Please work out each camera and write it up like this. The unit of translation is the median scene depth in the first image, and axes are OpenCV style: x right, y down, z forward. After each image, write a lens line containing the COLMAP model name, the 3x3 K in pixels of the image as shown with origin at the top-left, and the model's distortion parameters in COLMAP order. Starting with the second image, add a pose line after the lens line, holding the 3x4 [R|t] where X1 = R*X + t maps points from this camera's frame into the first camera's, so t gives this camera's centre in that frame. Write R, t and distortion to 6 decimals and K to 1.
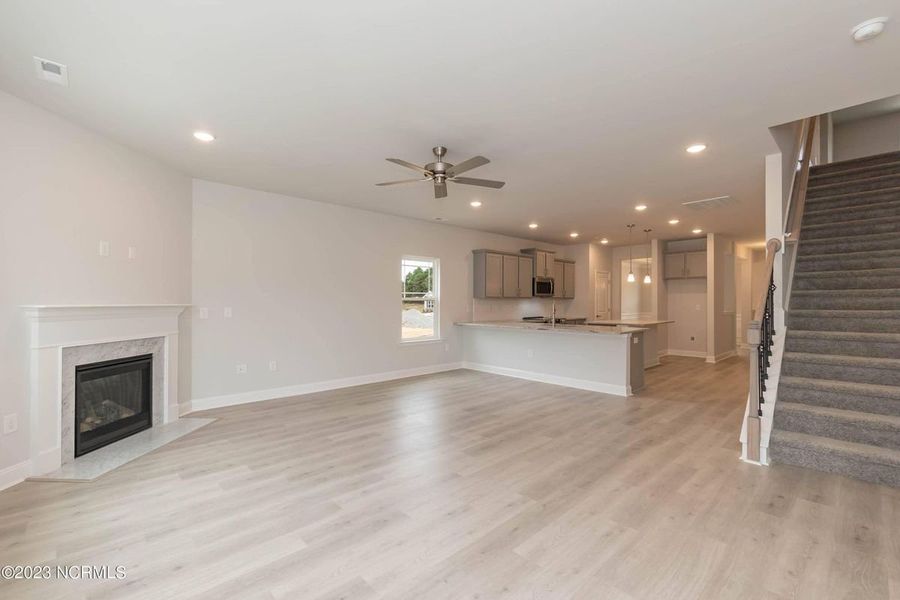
lens RADIAL K [[383.0, 0, 450.0], [0, 383.0, 300.0], [0, 0, 1]] dist [-0.000548, -0.000019]
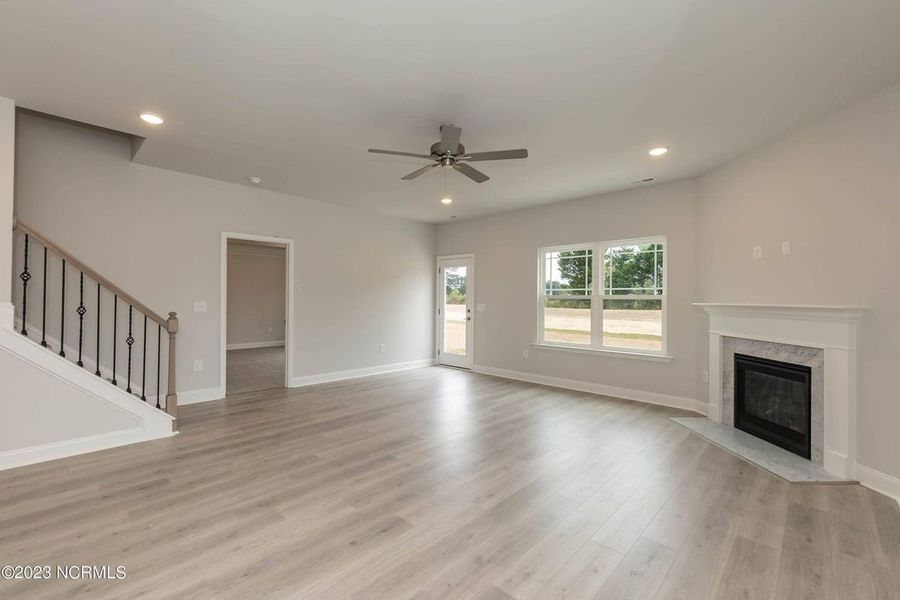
lens RADIAL K [[383.0, 0, 450.0], [0, 383.0, 300.0], [0, 0, 1]] dist [-0.000548, -0.000019]
pose [[-0.998504, -0.009840, -0.053778, 0.011582], [-0.009831, 0.999952, -0.000439, 0.008846], [0.053779, 0.000090, -0.998553, 1.840297]]
